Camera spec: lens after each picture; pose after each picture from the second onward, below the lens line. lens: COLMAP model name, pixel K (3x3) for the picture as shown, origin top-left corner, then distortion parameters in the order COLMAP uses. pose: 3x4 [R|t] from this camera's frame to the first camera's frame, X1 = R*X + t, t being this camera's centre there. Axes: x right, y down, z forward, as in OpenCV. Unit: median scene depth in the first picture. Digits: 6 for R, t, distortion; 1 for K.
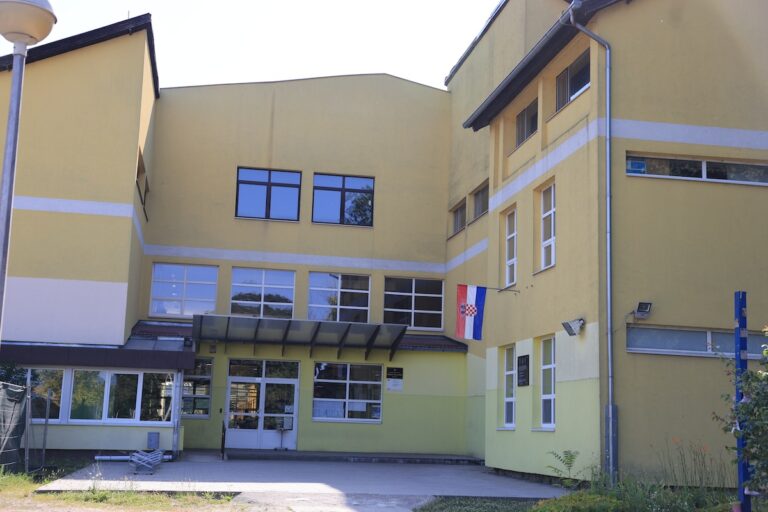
lens RADIAL K [[1038.8, 0, 384.0], [0, 1038.8, 256.0], [0, 0, 1]] dist [0.157028, 0.051908]
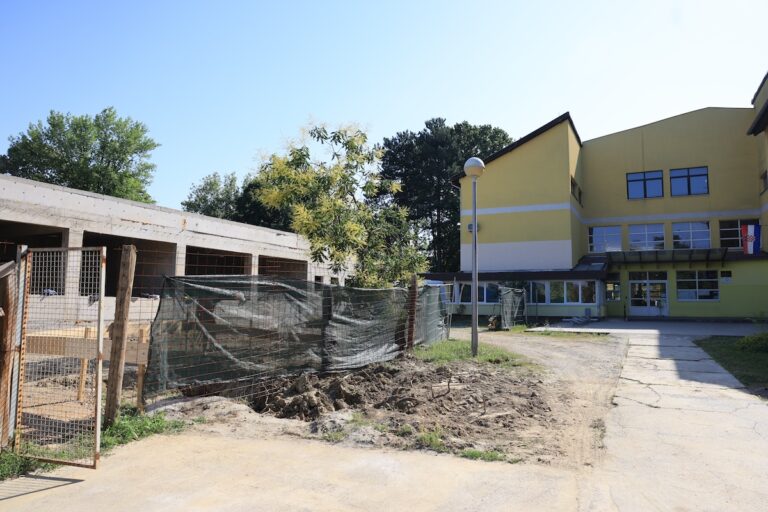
lens RADIAL K [[525.2, 0, 384.0], [0, 525.2, 256.0], [0, 0, 1]] dist [-0.000444, 0.002945]
pose [[0.802137, -0.084085, -0.591191, 0.075617], [0.119785, 0.992570, 0.021353, -0.009408], [0.585003, -0.087944, 0.806249, -0.083275]]
